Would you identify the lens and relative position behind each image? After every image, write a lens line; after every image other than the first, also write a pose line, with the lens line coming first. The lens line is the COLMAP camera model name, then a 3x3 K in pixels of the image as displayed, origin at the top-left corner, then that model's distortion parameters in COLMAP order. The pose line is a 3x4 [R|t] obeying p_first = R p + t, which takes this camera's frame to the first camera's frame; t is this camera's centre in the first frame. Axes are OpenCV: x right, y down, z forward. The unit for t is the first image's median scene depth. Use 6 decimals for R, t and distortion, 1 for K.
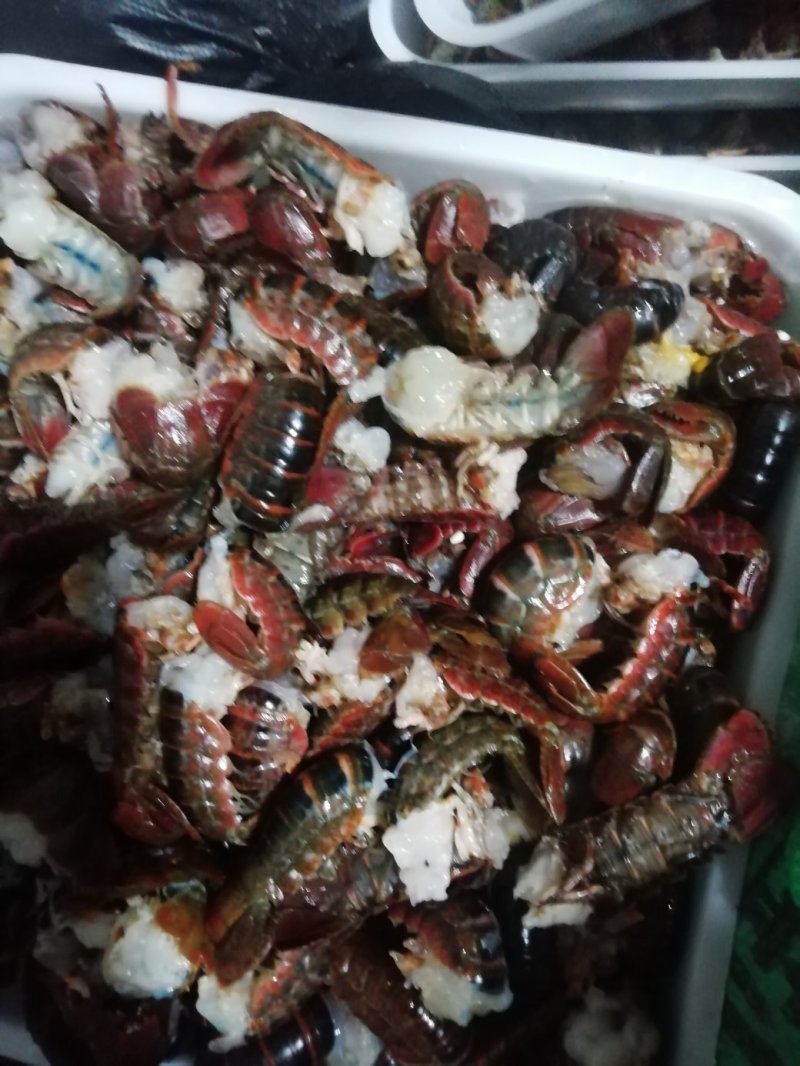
lens RADIAL K [[753.4, 0, 395.8], [0, 753.4, 536.4], [0, 0, 1]] dist [-0.012676, 0.006696]
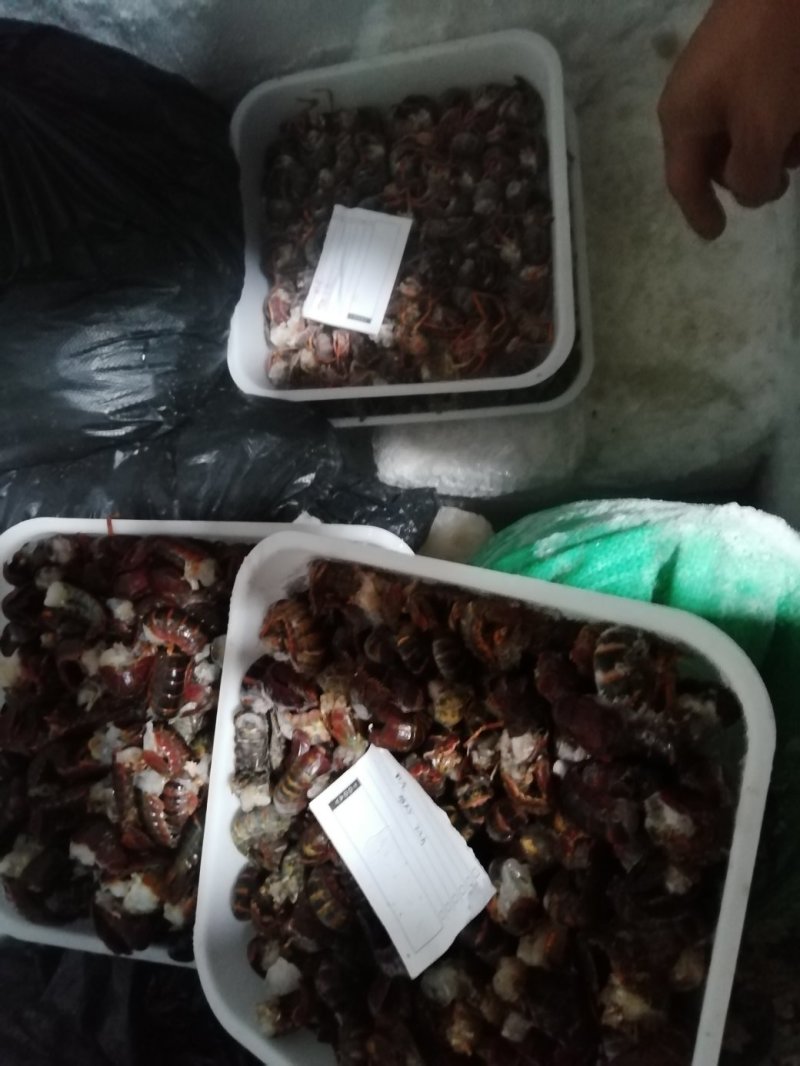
lens RADIAL K [[753.4, 0, 405.1], [0, 753.4, 527.0], [0, 0, 1]] dist [-0.012676, 0.006696]
pose [[0.993072, -0.114274, -0.027363, 0.712724], [0.114523, 0.993391, 0.007705, -0.542050], [0.026302, -0.010786, 0.999596, -1.375257]]
